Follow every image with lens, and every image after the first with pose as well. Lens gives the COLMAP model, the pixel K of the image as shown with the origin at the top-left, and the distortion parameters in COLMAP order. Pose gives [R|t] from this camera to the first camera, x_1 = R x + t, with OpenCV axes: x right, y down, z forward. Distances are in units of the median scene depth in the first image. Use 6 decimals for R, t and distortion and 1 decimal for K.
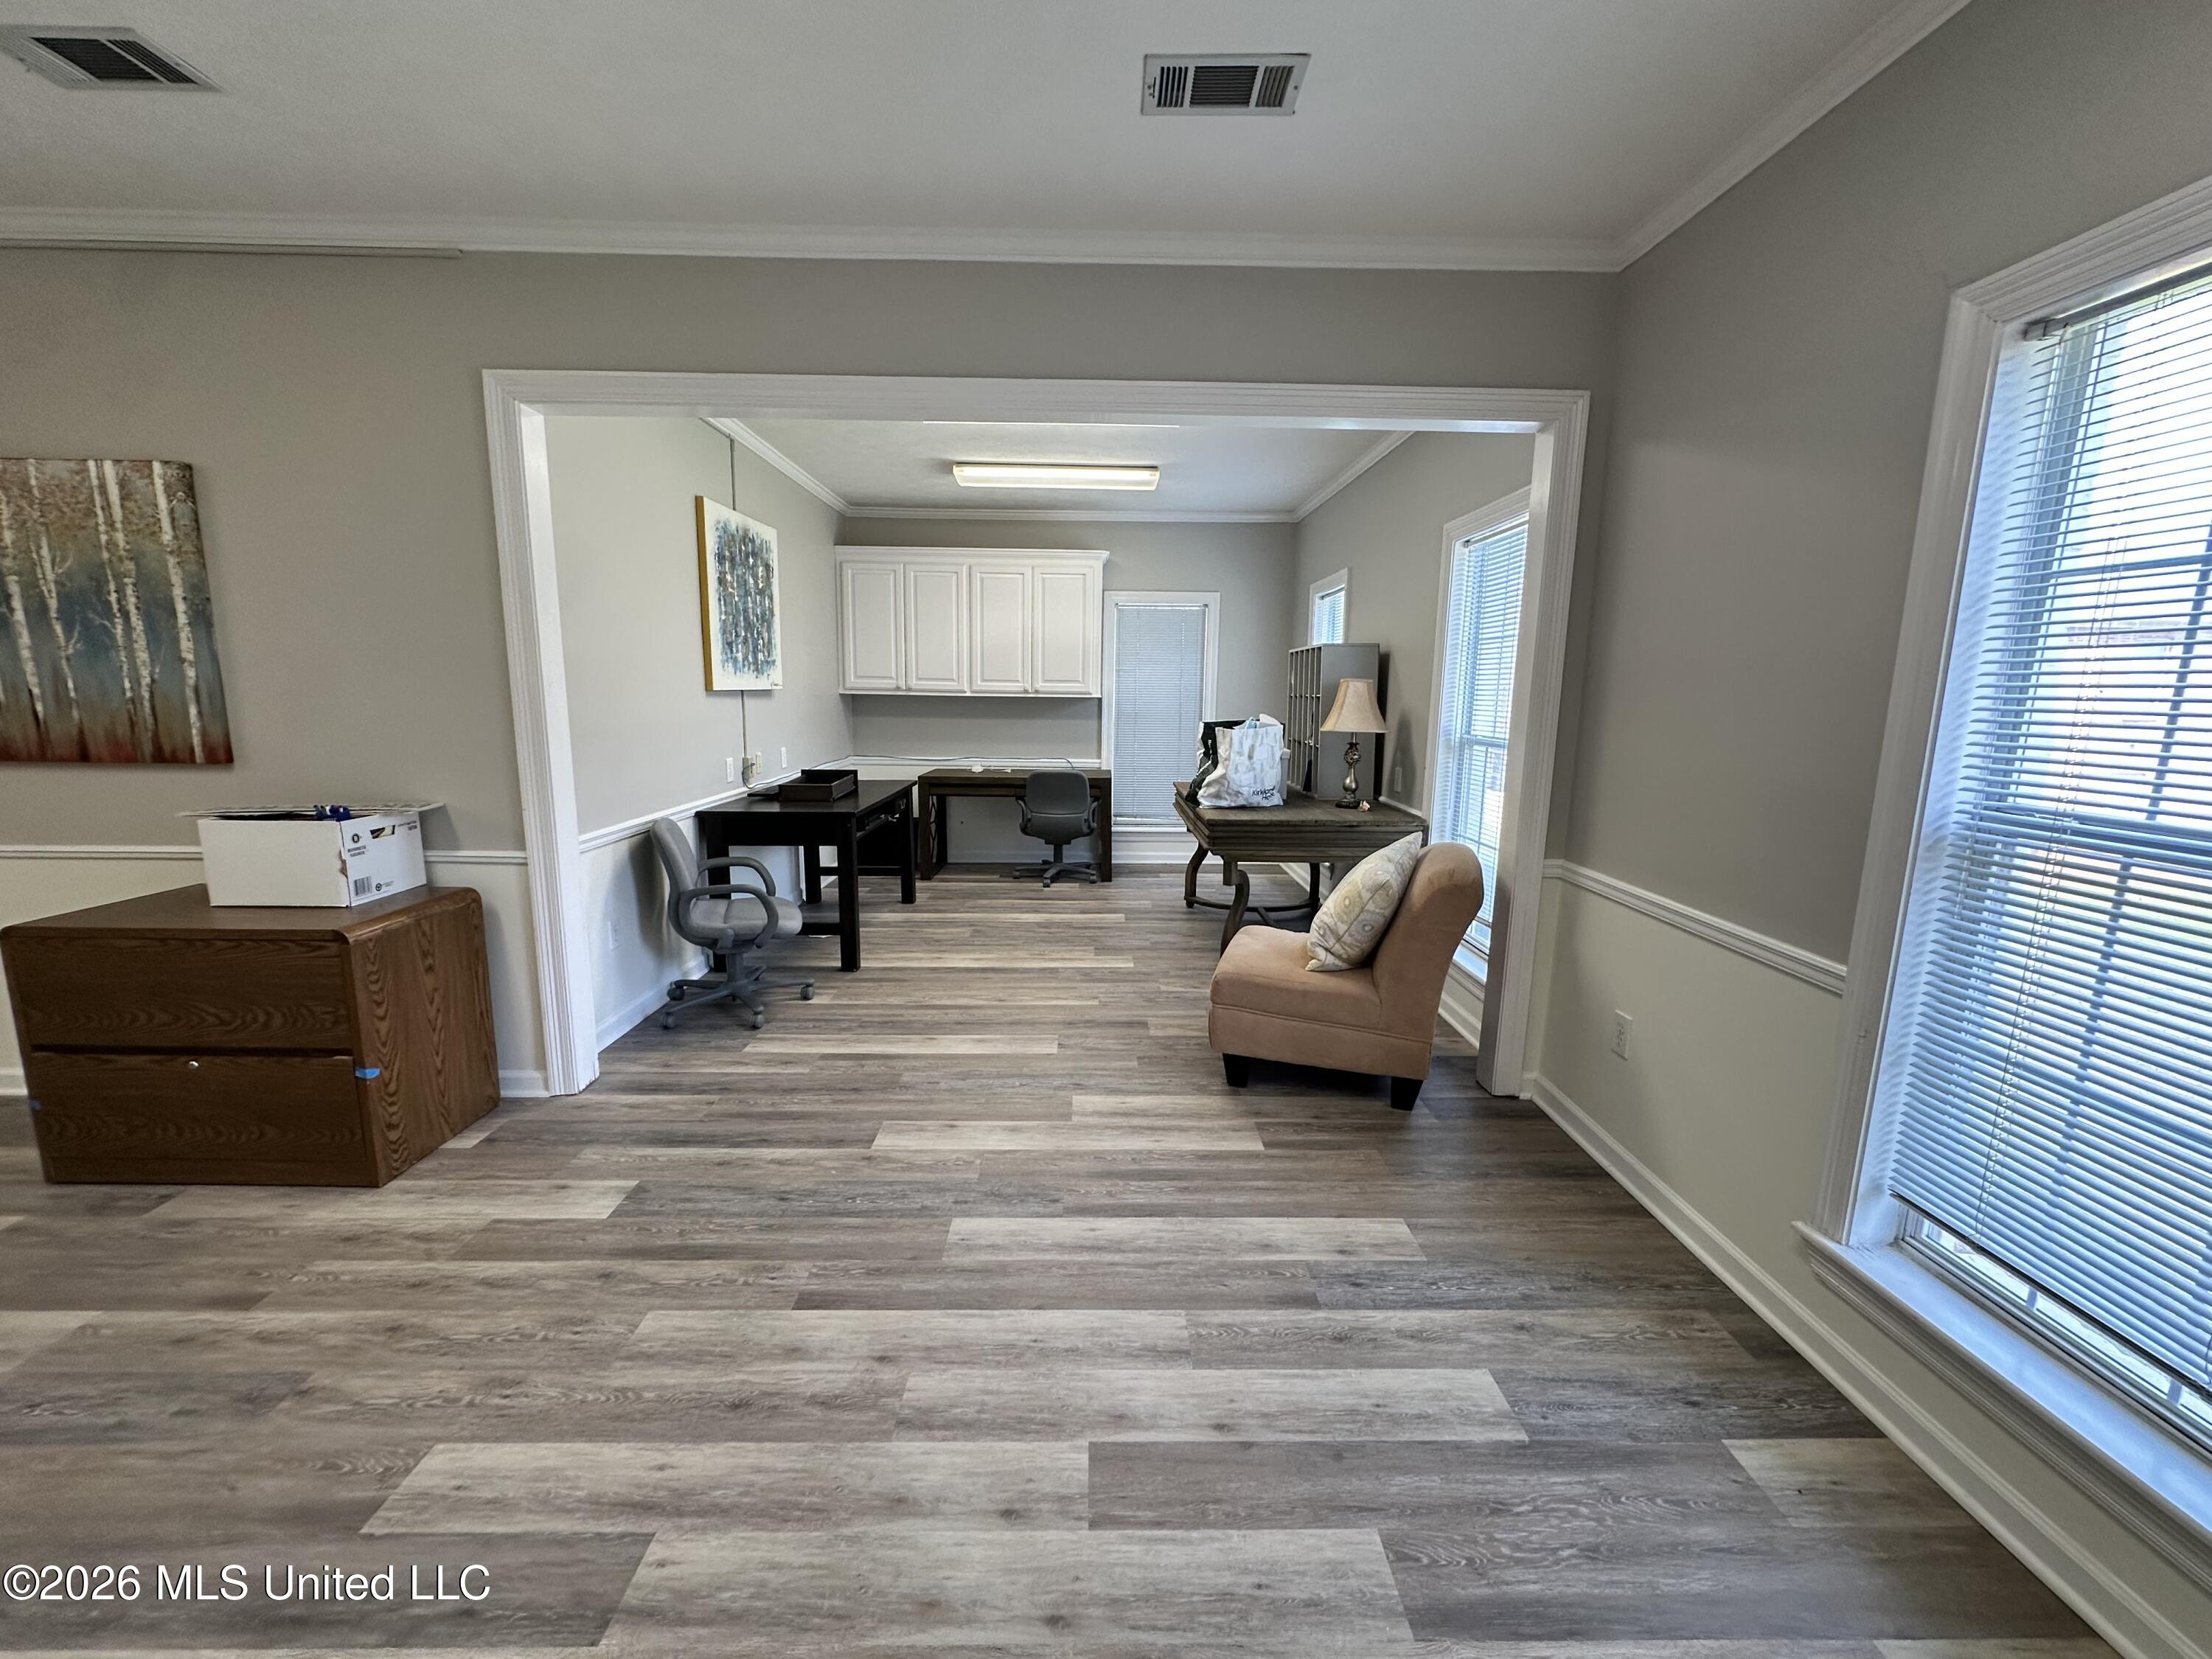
lens RADIAL K [[880.1, 0, 1107.1], [0, 880.1, 827.7], [0, 0, 1]] dist [-0.003756, 0.000776]
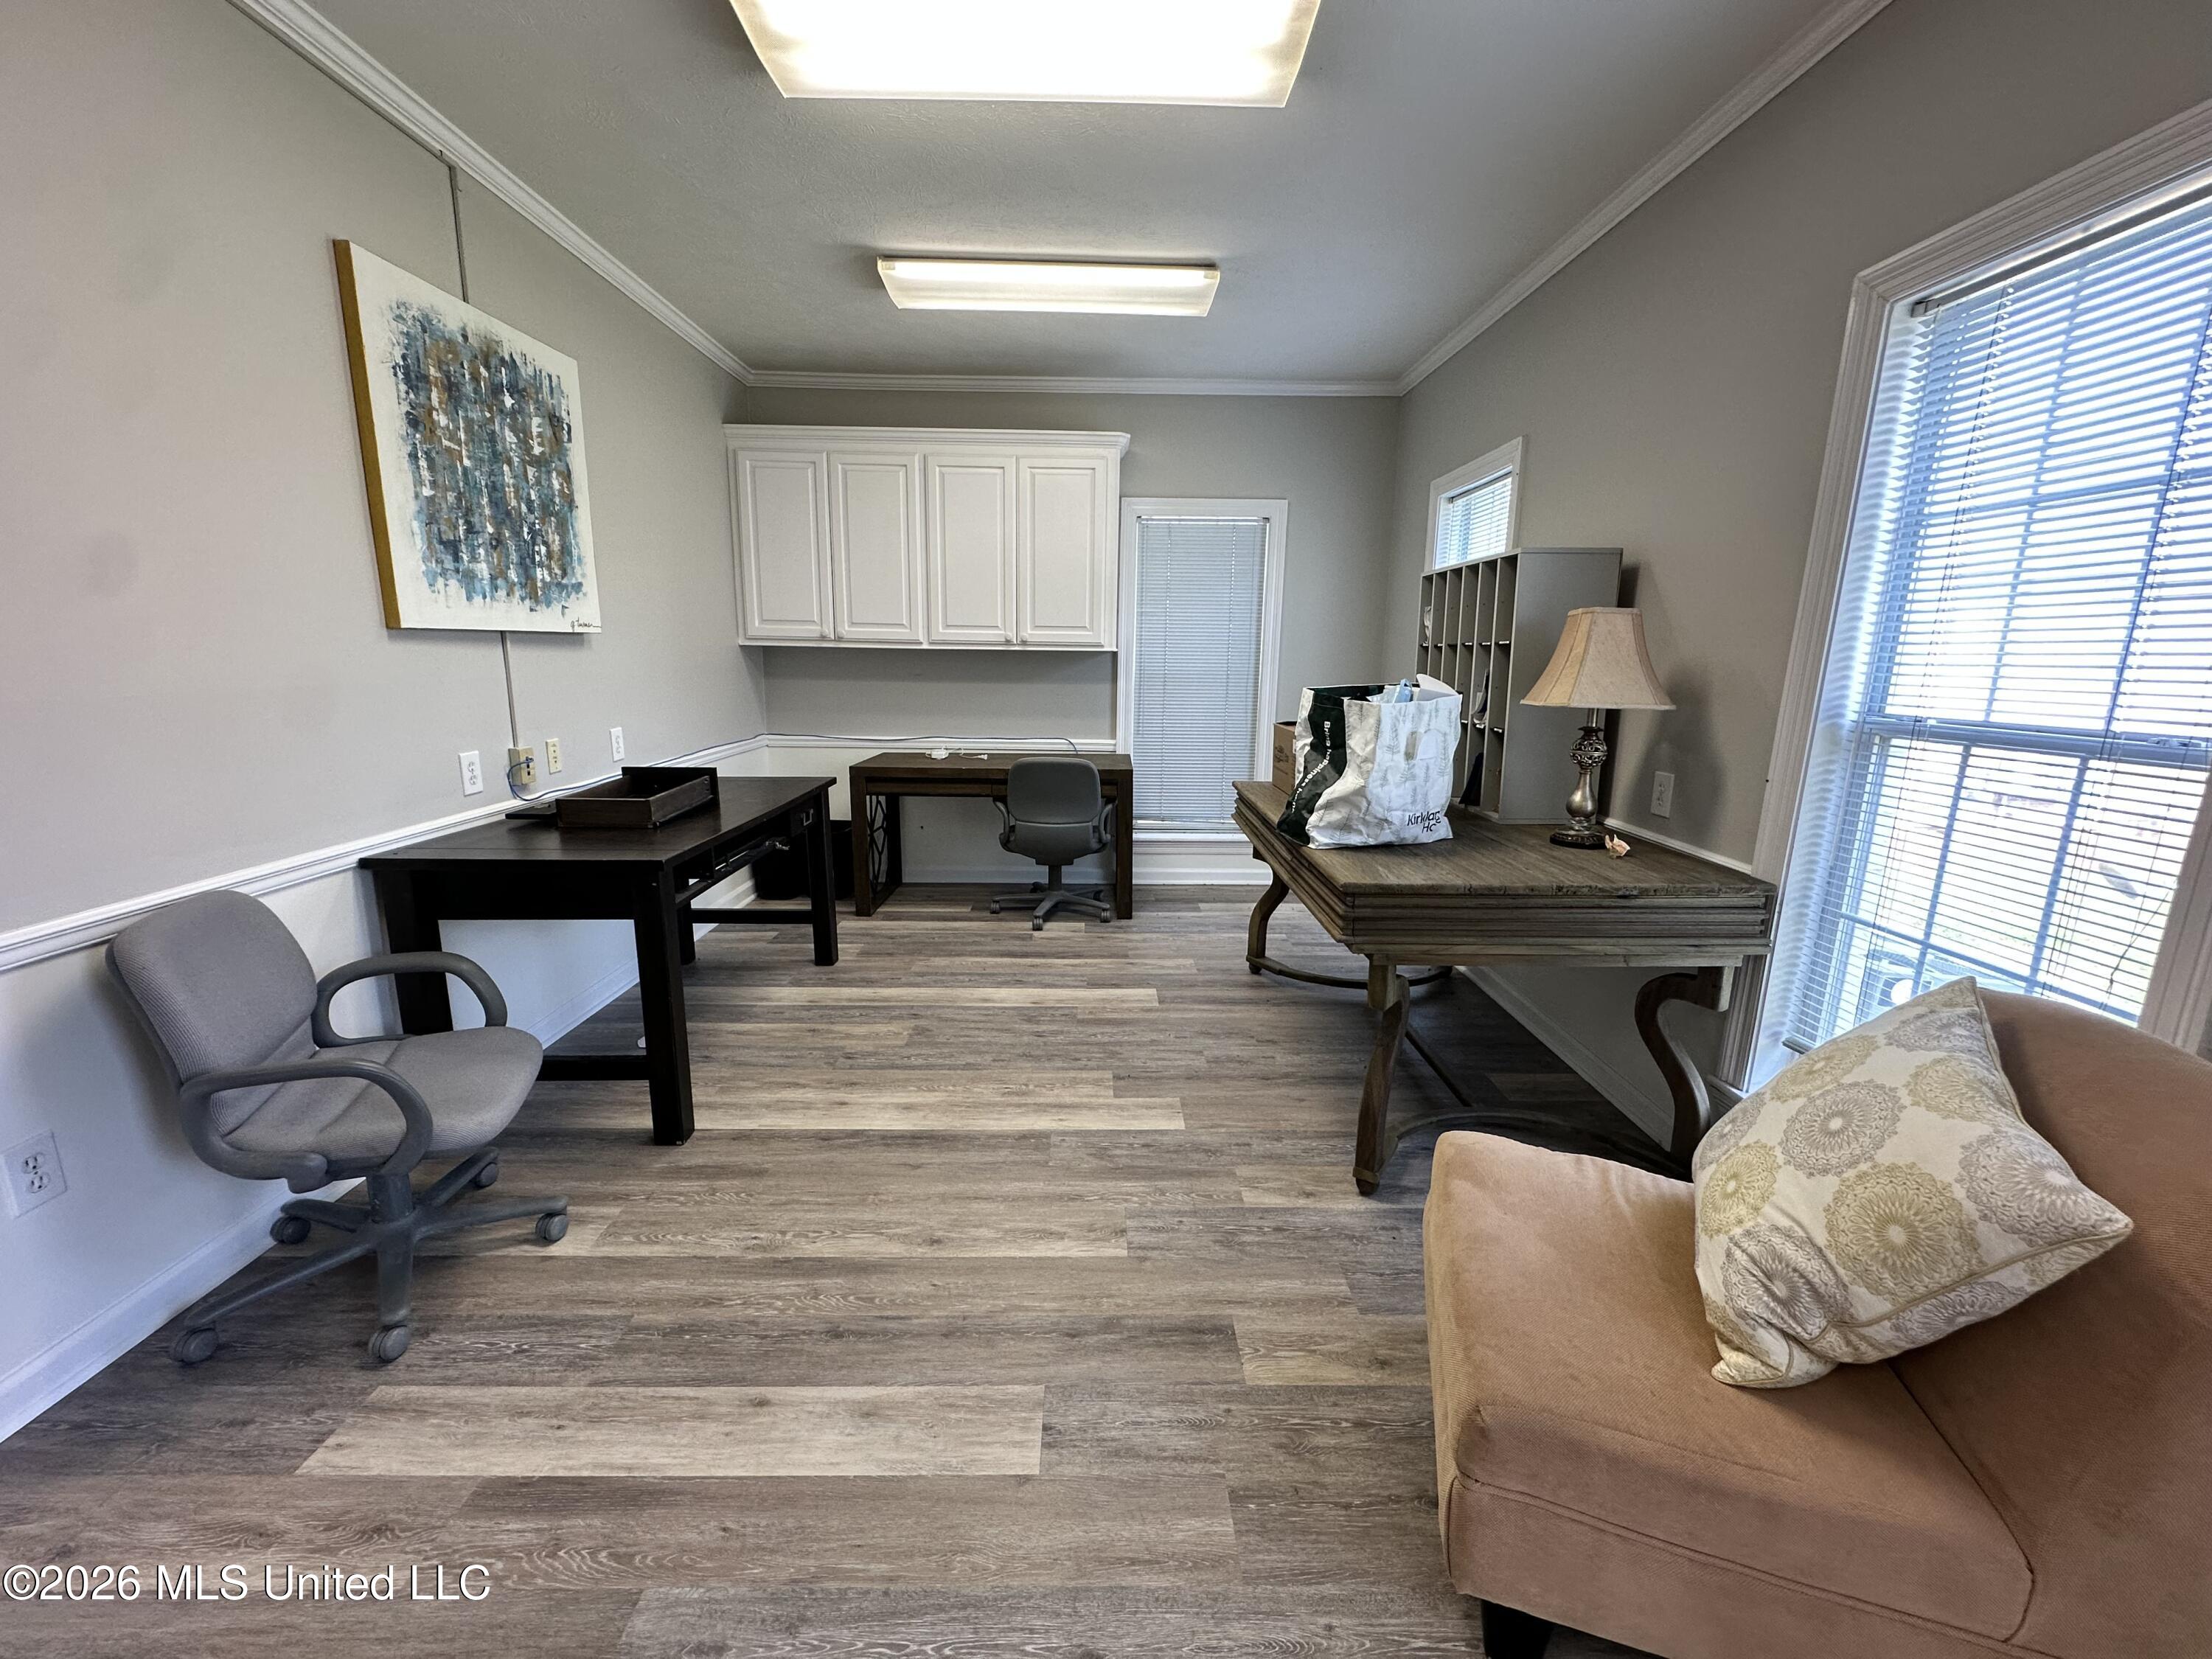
lens RADIAL K [[880.1, 0, 1105.0], [0, 880.1, 827.5], [0, 0, 1]] dist [-0.003756, 0.000776]
pose [[0.999983, 0.002175, -0.005460, -0.020938], [-0.001948, 0.999154, 0.041084, -0.065727], [0.005544, -0.041073, 0.999141, 0.527054]]
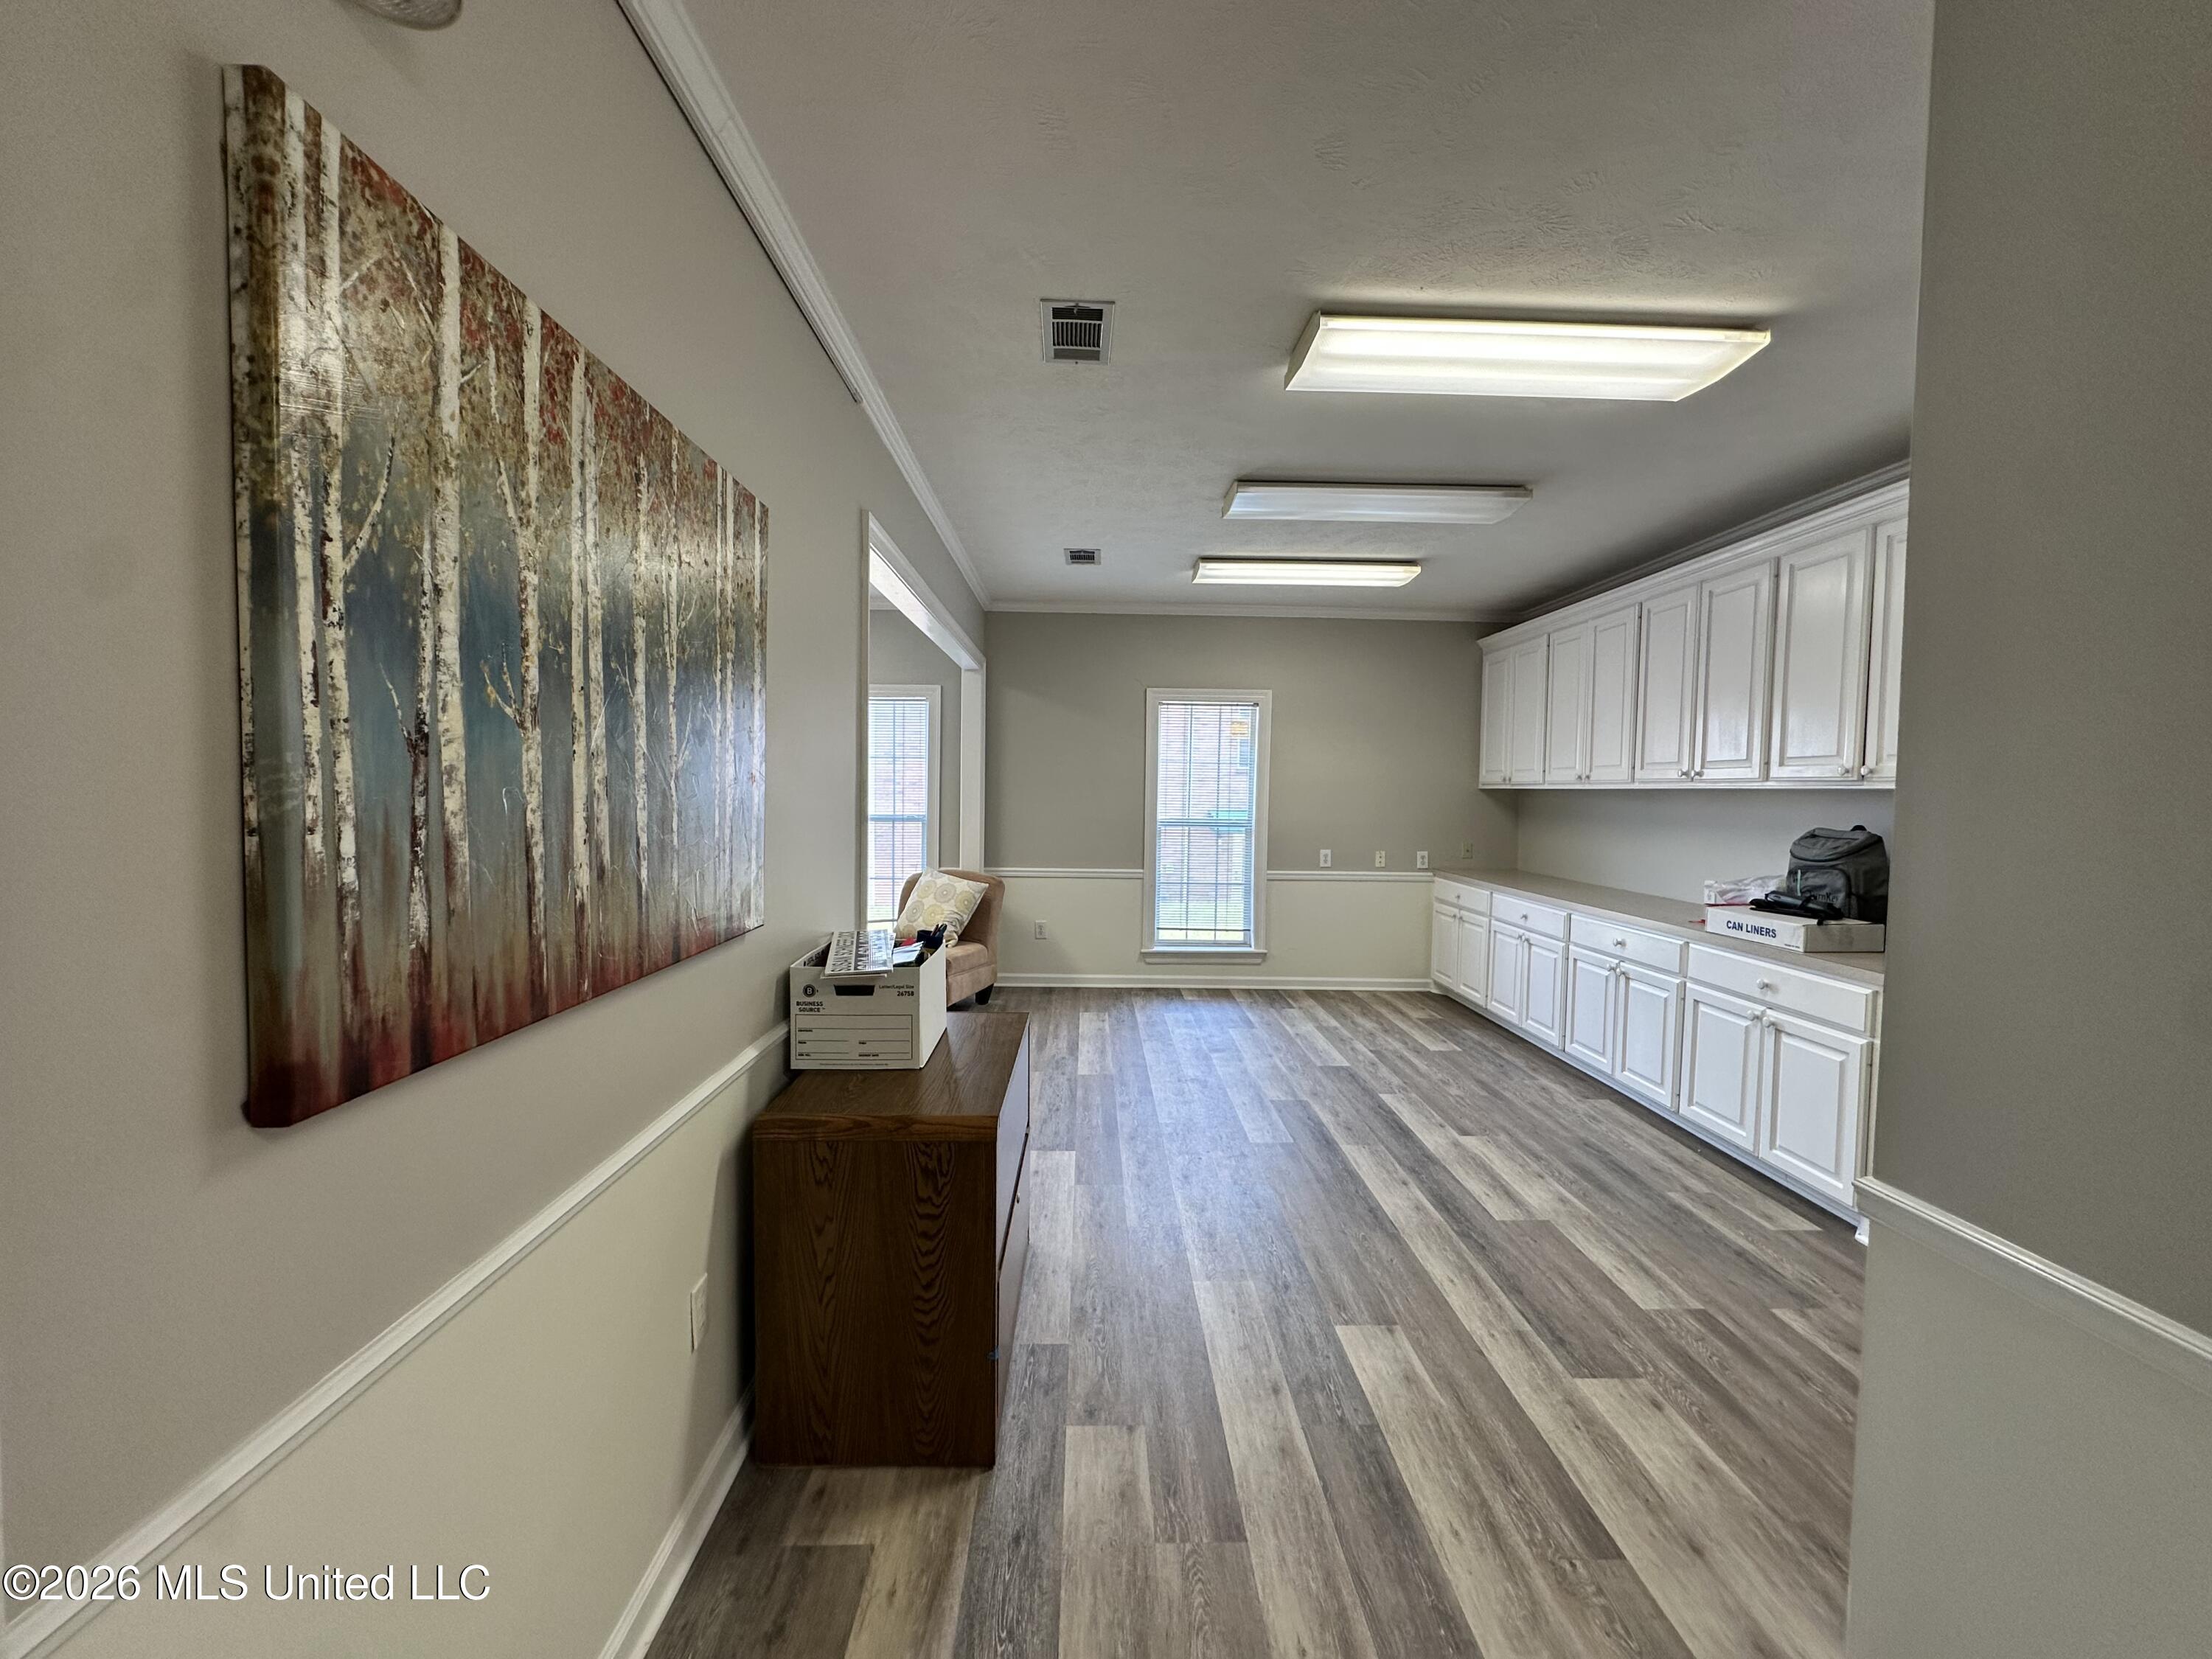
lens RADIAL K [[880.1, 0, 1105.3], [0, 880.1, 826.0], [0, 0, 1]] dist [-0.003756, 0.000776]
pose [[-0.000694, -0.058909, 0.998263, -1.241962], [0.147104, 0.987397, 0.058370, -0.110593], [-0.989121, 0.146889, 0.007980, 0.523787]]
